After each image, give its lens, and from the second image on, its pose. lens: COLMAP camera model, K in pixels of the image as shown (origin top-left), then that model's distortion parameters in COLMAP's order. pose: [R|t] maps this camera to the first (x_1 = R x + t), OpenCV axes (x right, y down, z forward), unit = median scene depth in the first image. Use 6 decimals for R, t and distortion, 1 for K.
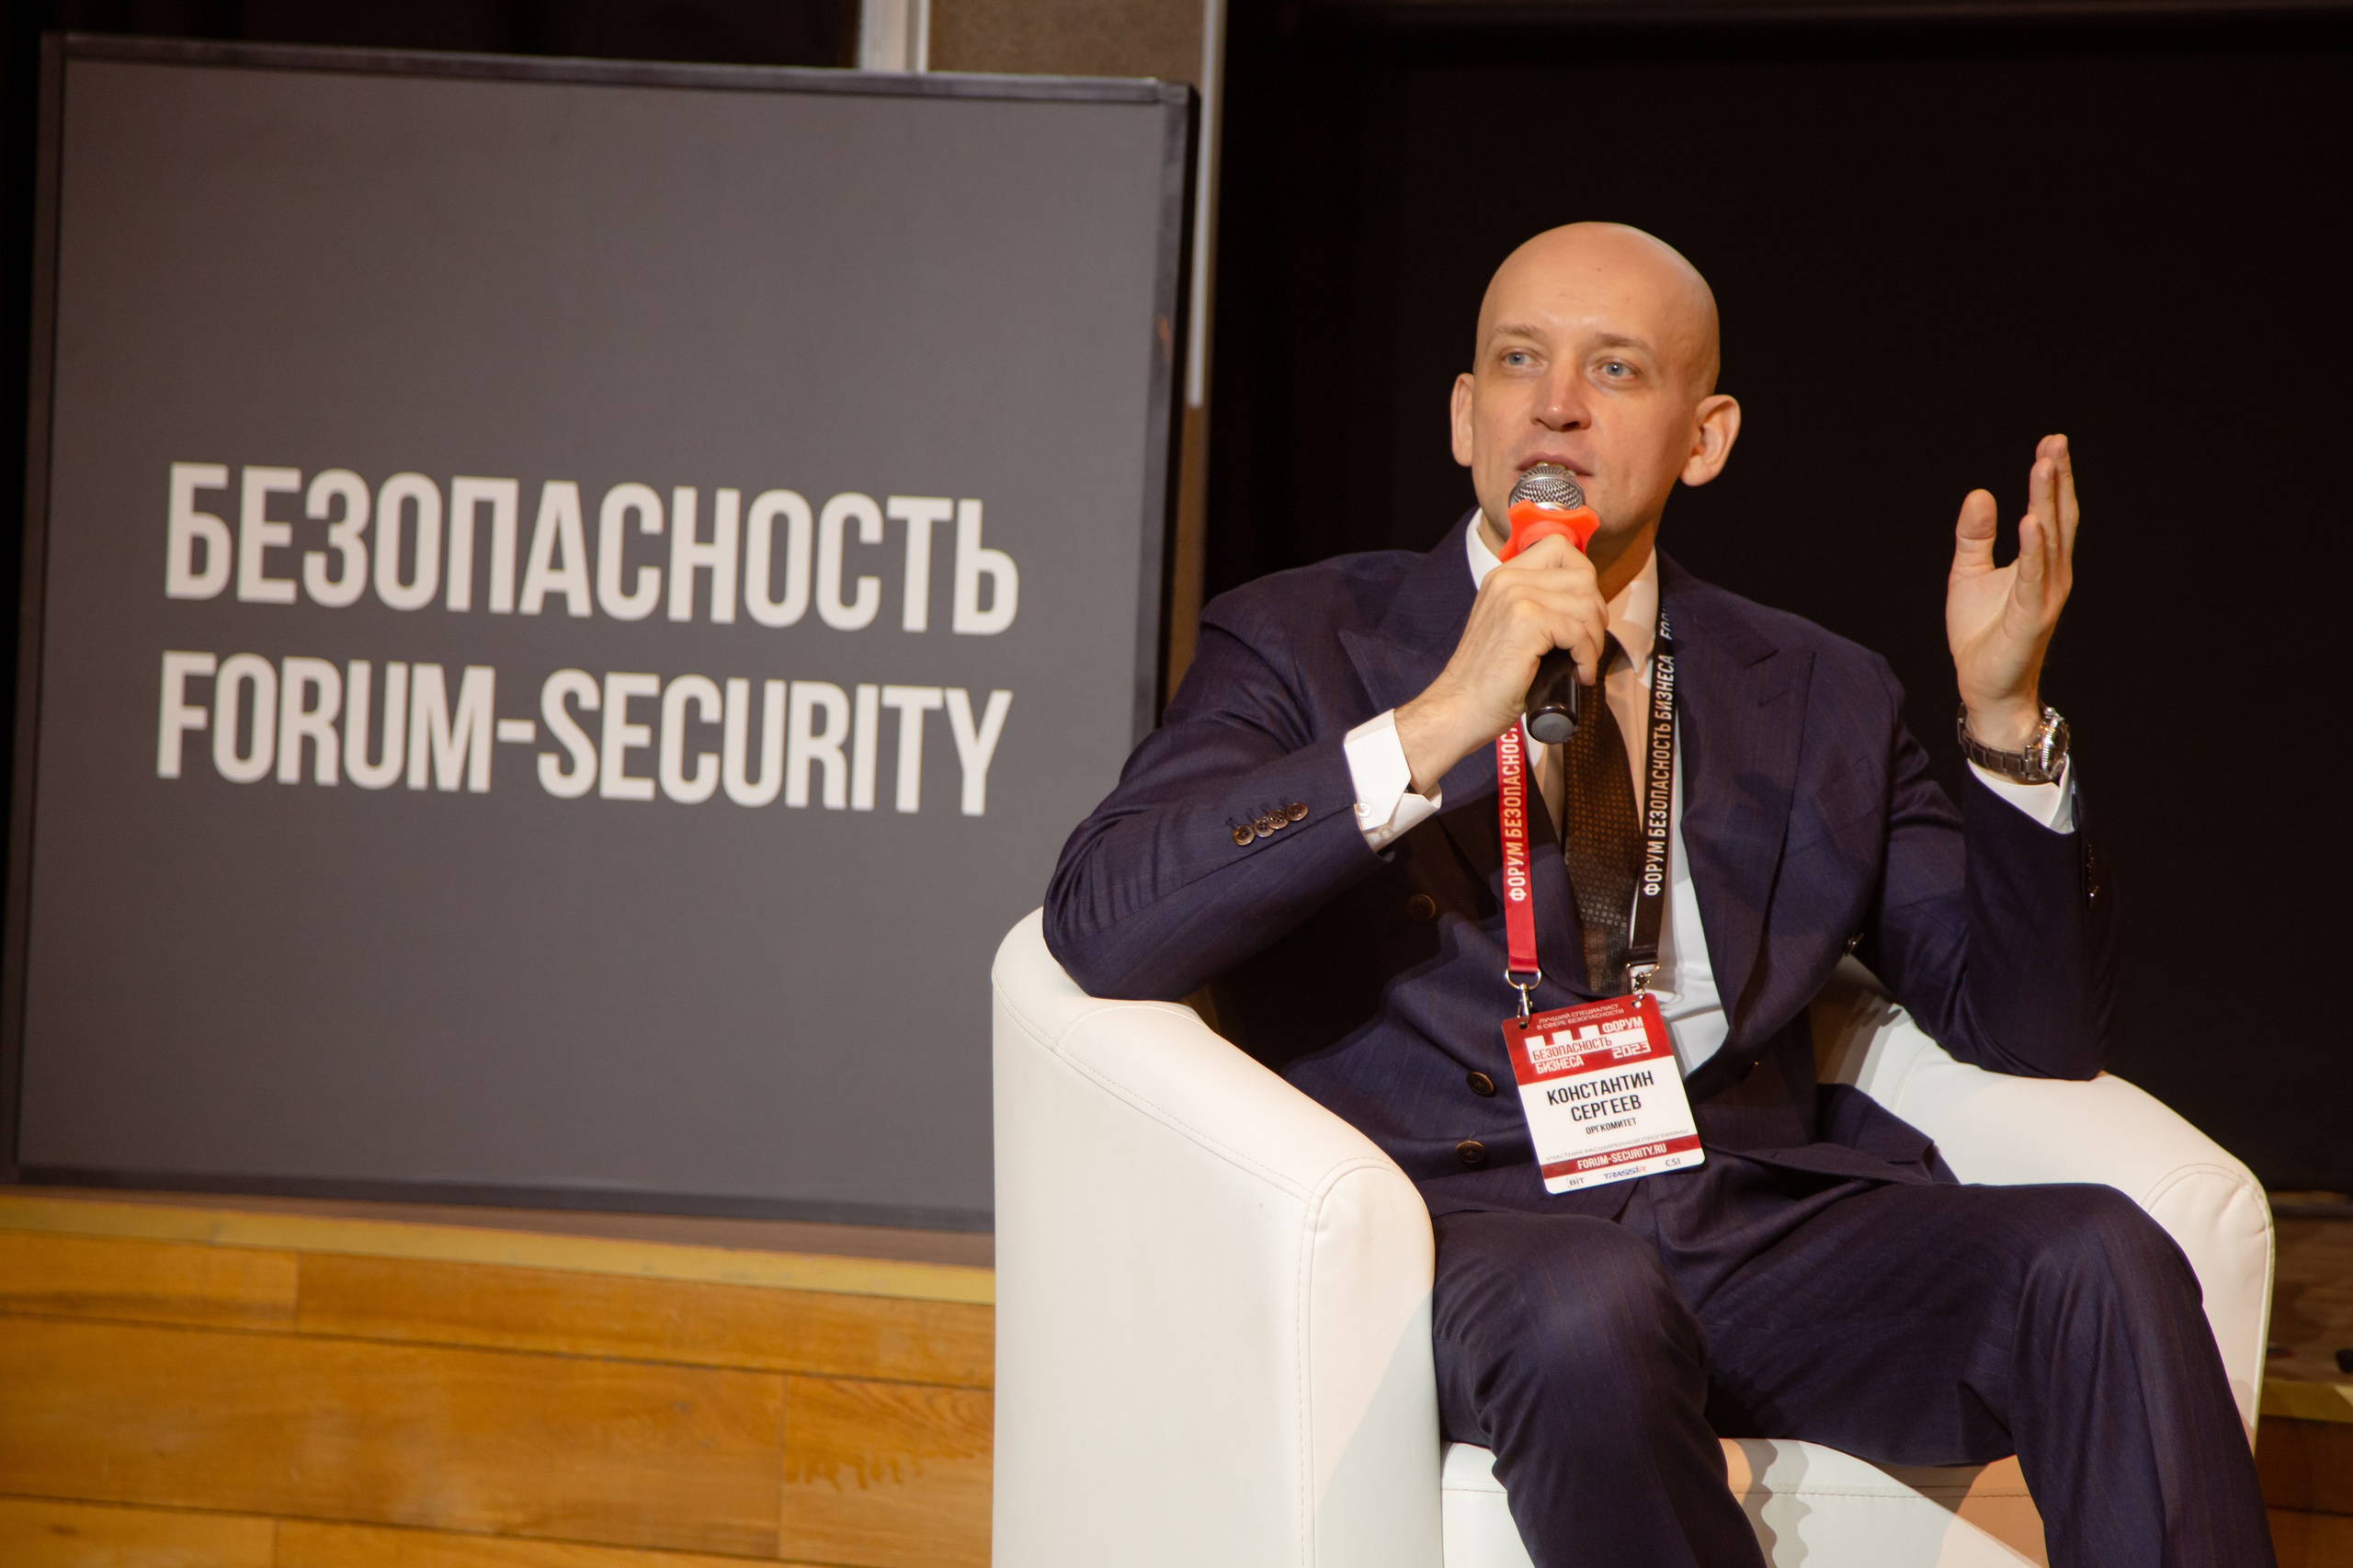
lens RADIAL K [[6451.6, 0, 1158.3], [0, 6451.6, 793.9], [0, 0, 1]] dist [0.638277, 0.000000]
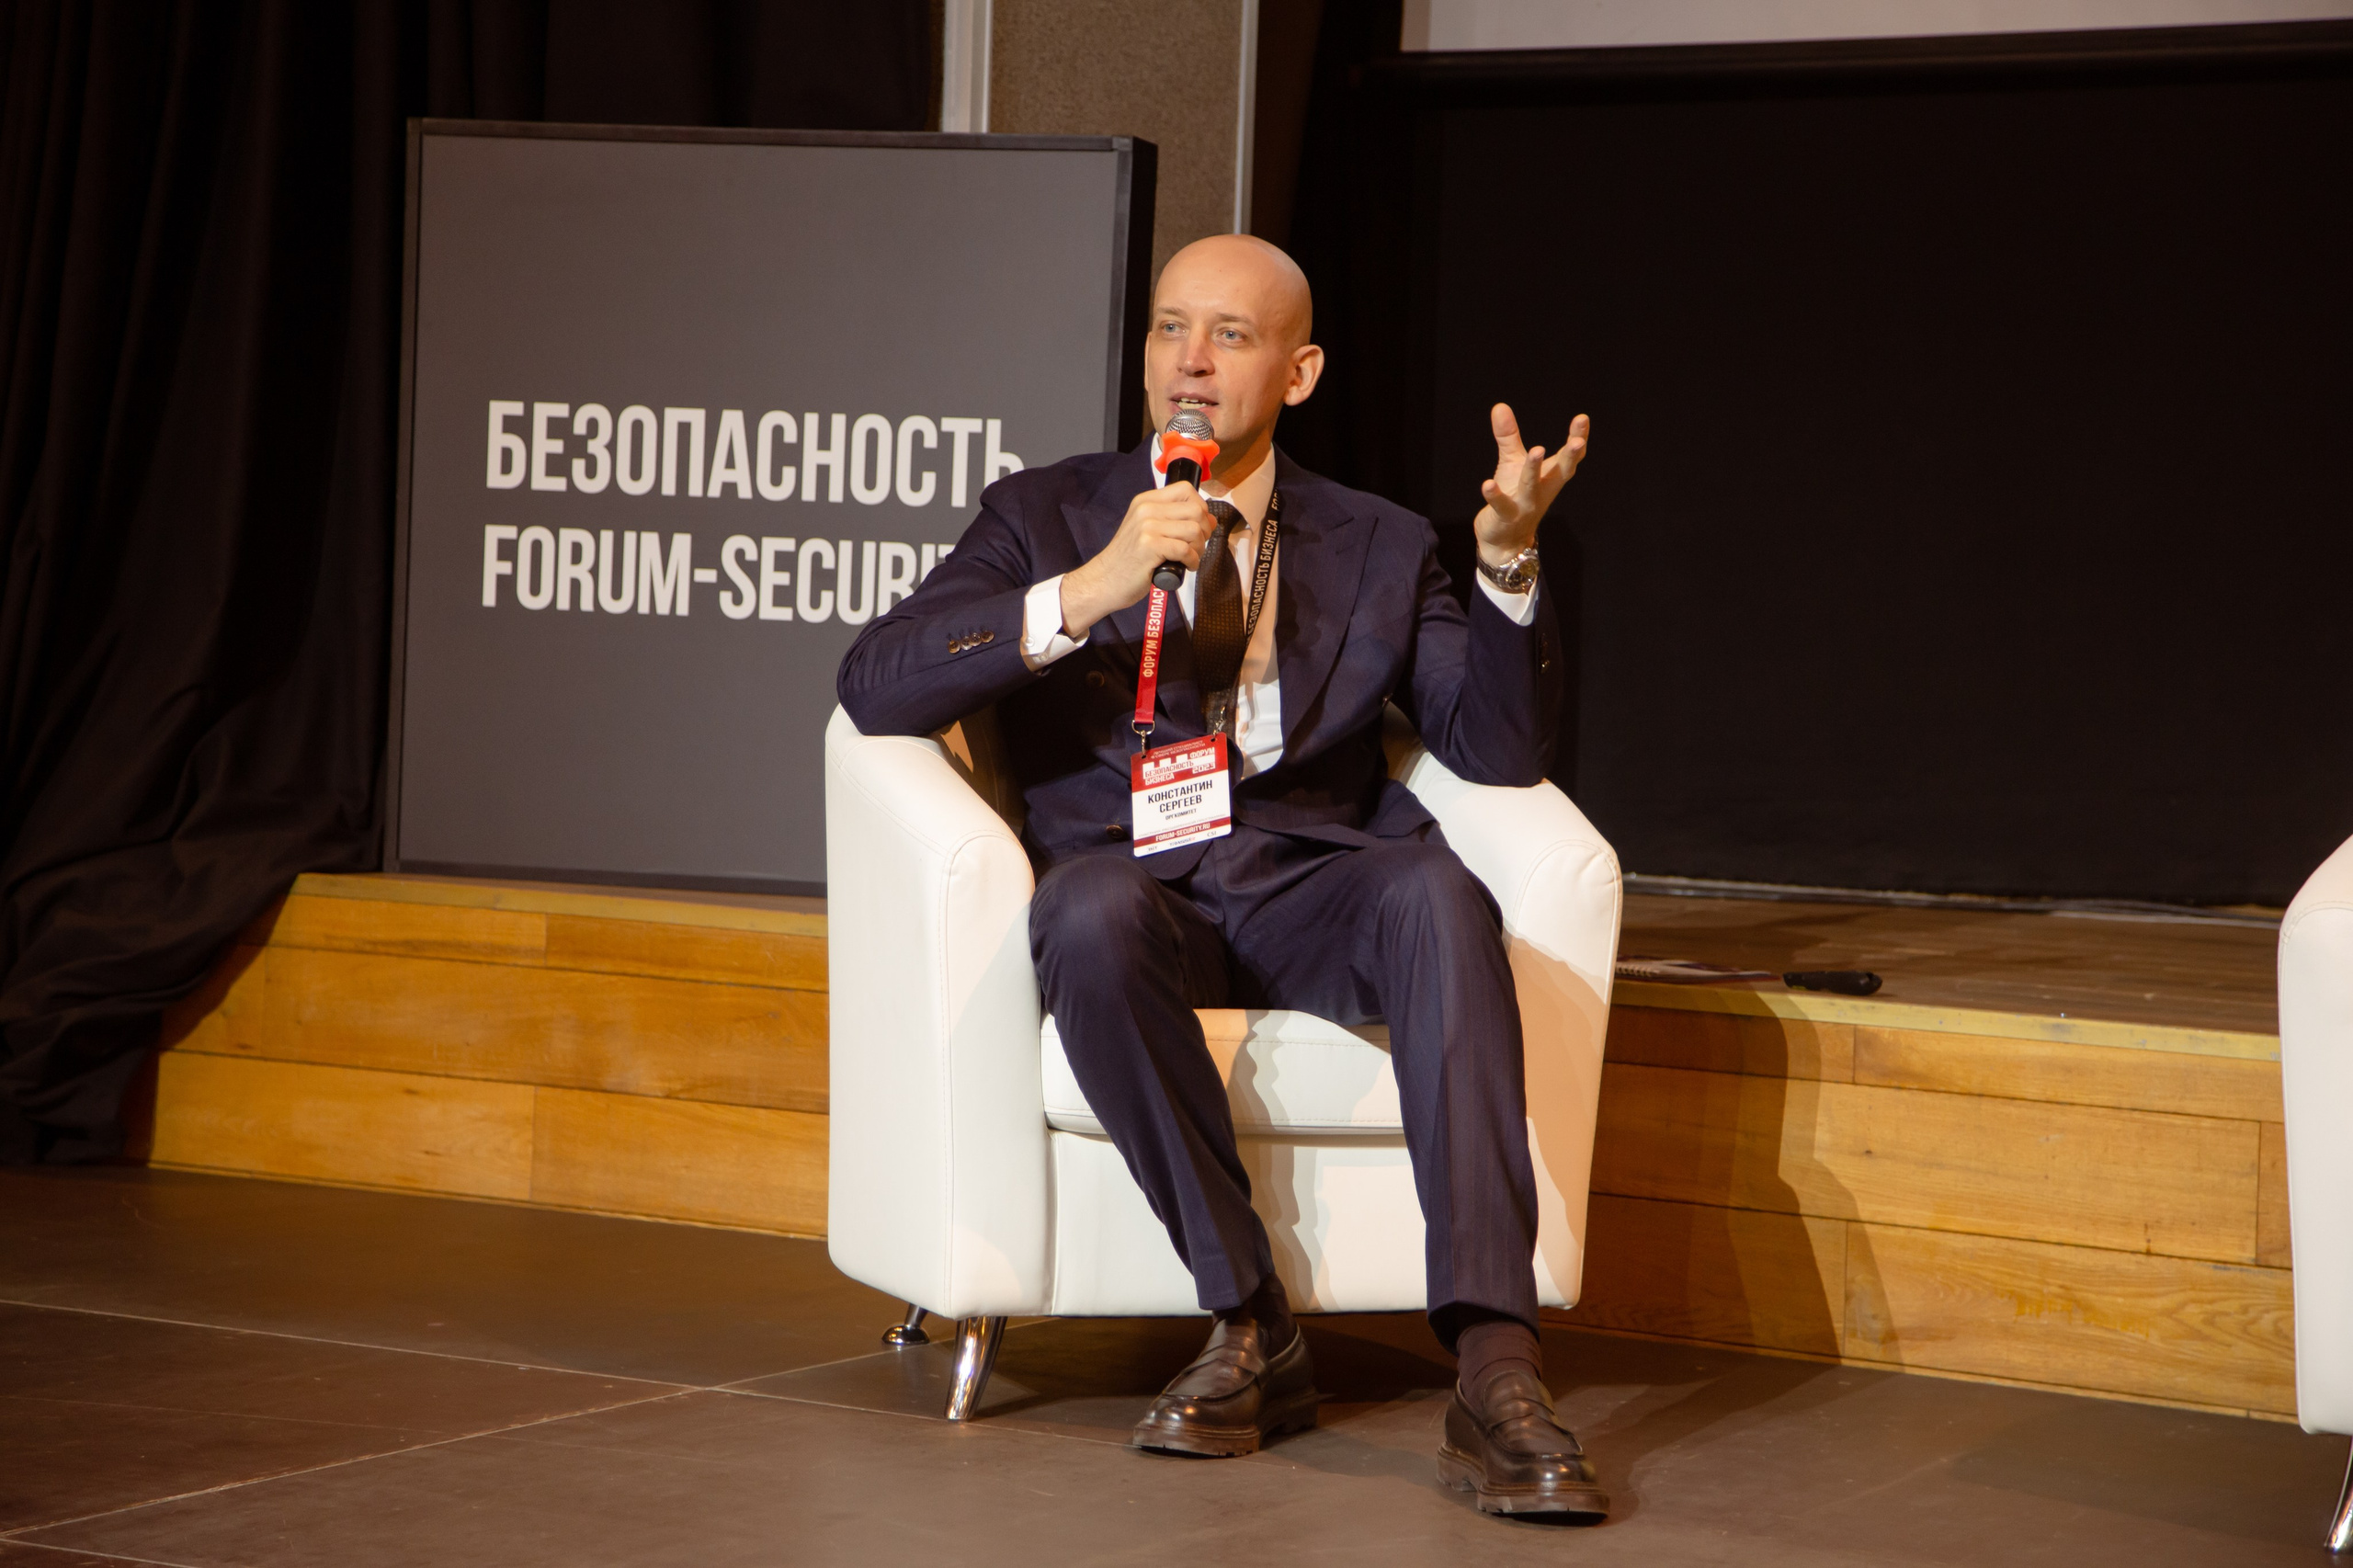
lens RADIAL K [[5383.4, 0, 1165.1], [0, 5383.4, 763.8], [0, 0, 1]] dist [0.495985, 0.000000]
pose [[0.988723, -0.000374, -0.149754, 0.196077], [0.003518, 0.999779, 0.020727, 0.008454], [0.149713, -0.021020, 0.988506, -0.228273]]
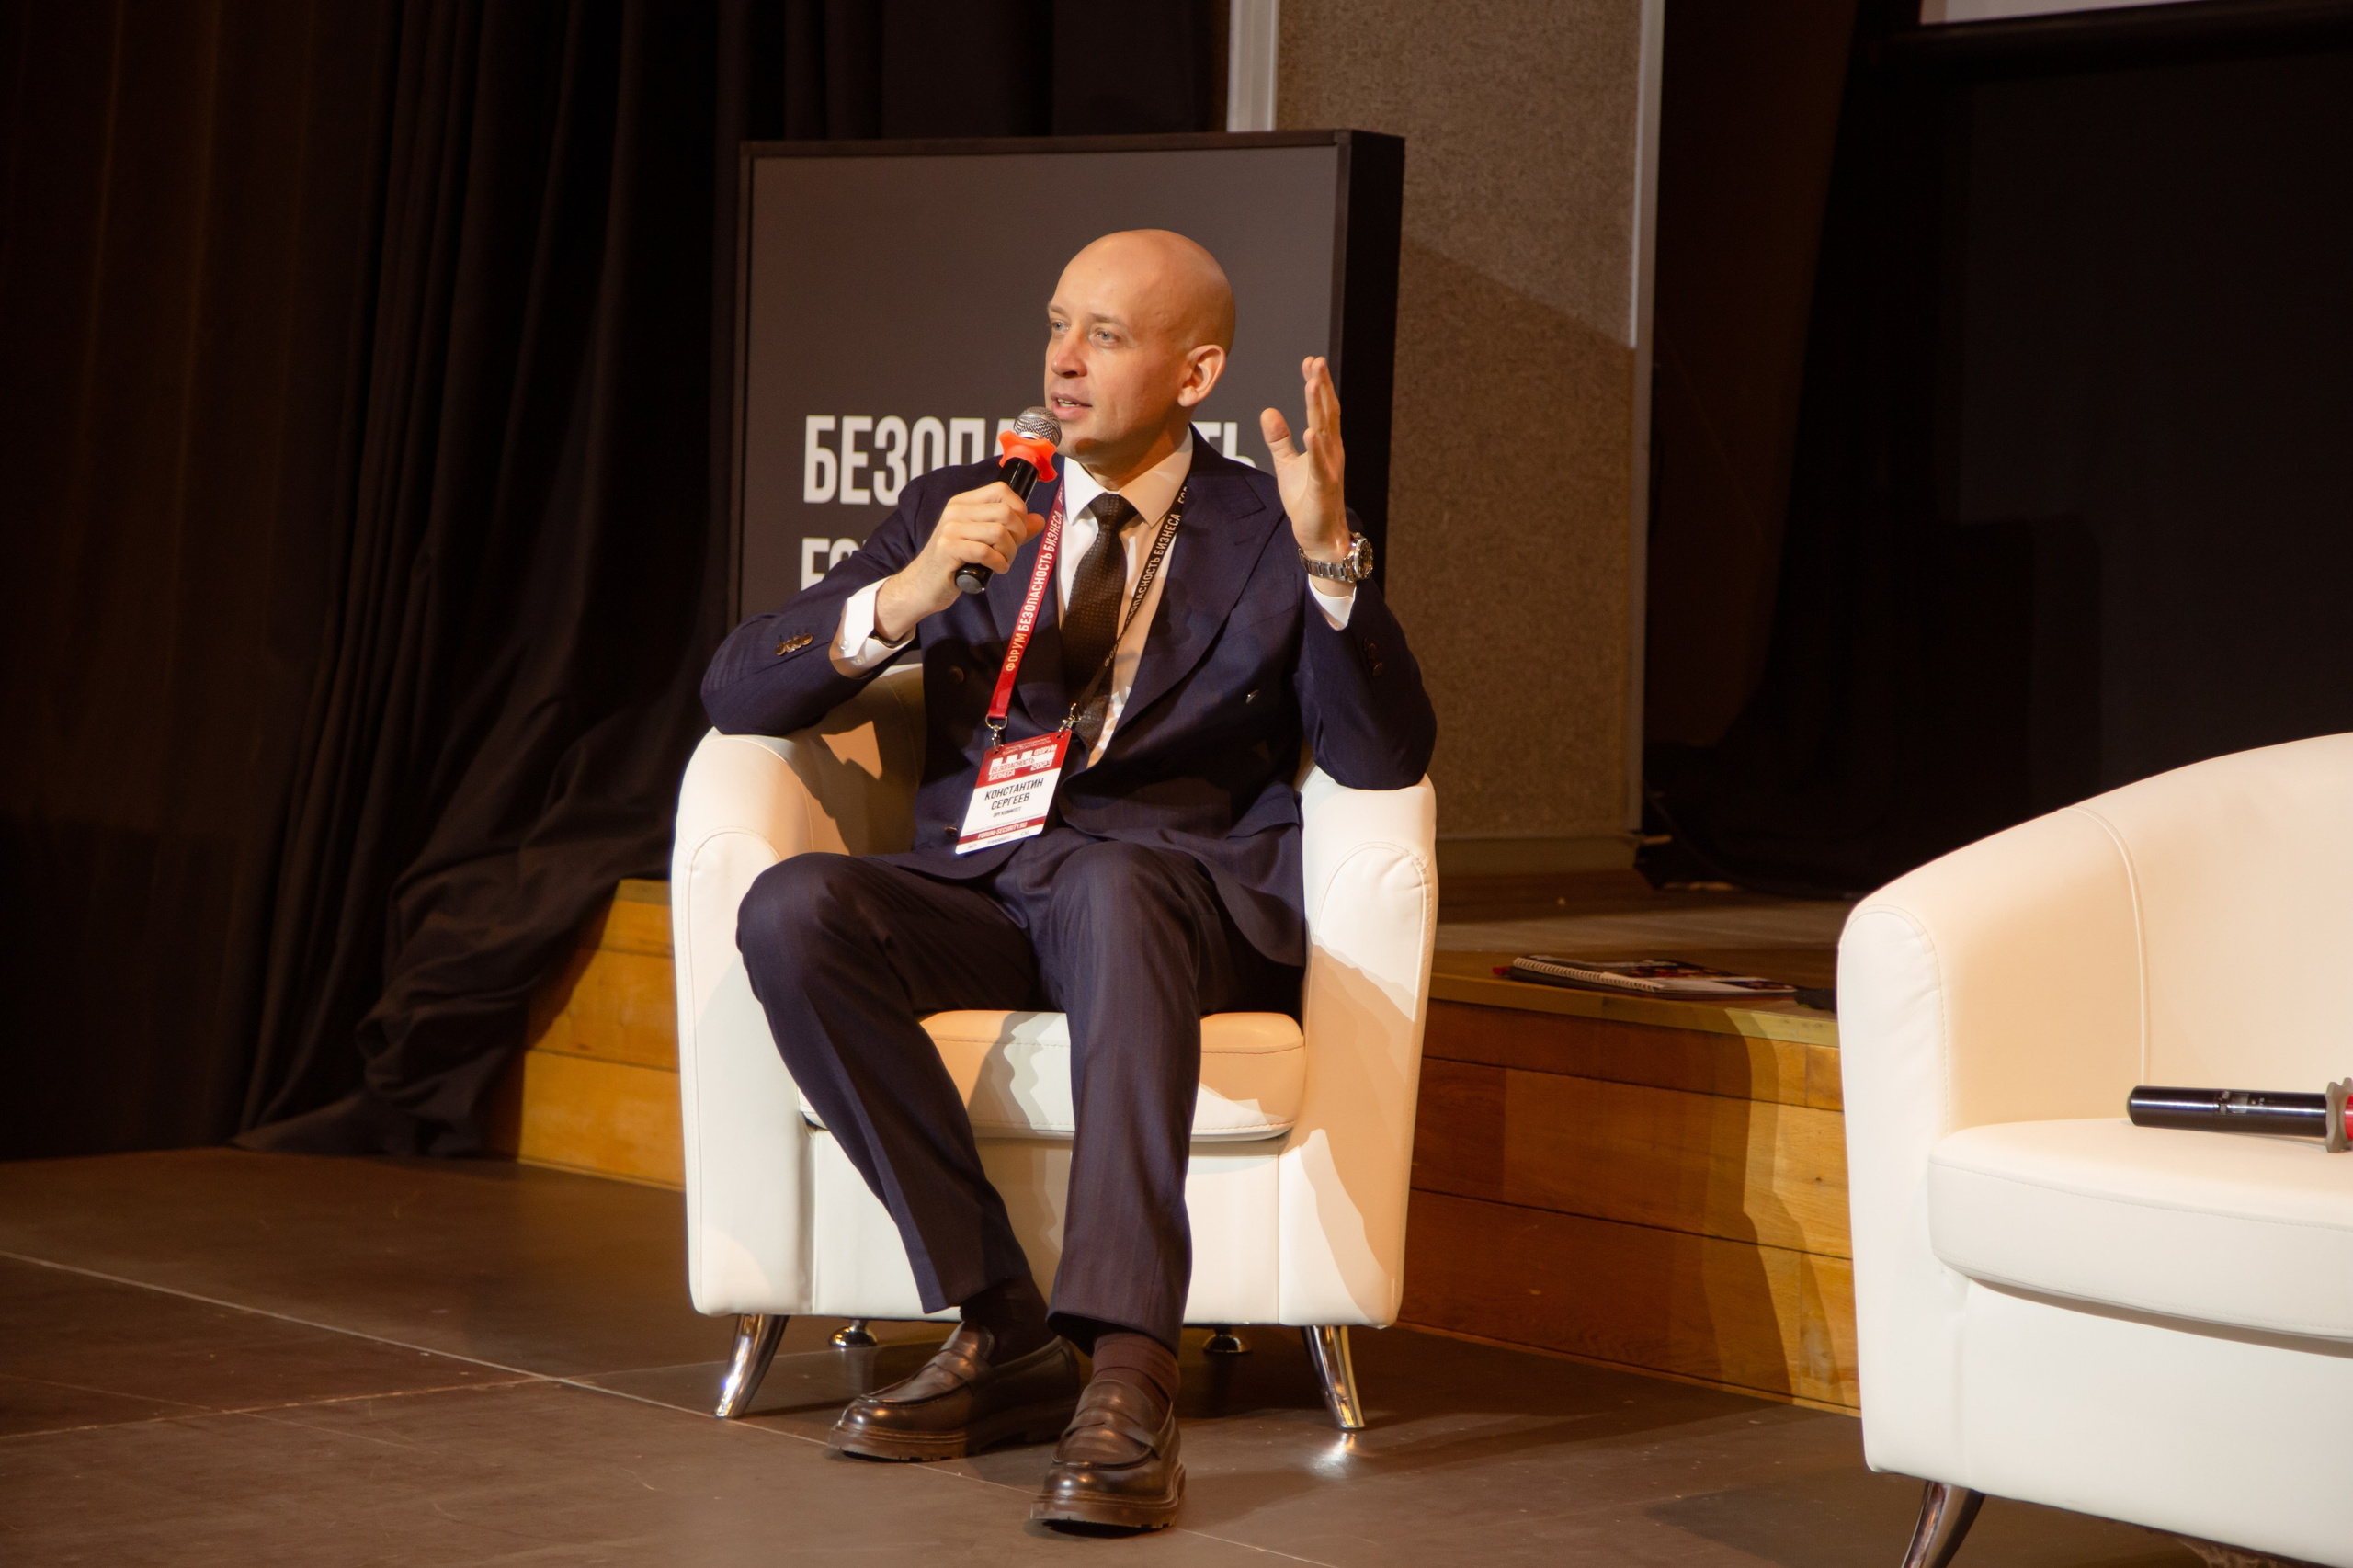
lens RADIAL K [[5576.7, 0, 1170.8], [0, 5576.7, 767.2], [0, 0, 1]] dist [0.483441, 0.000000]
pose [[0.883551, -0.000305, -0.468336, 0.551165], [0.006104, 0.999922, 0.010864, 0.018920], [0.468296, -0.012458, 0.883484, -0.128827]]
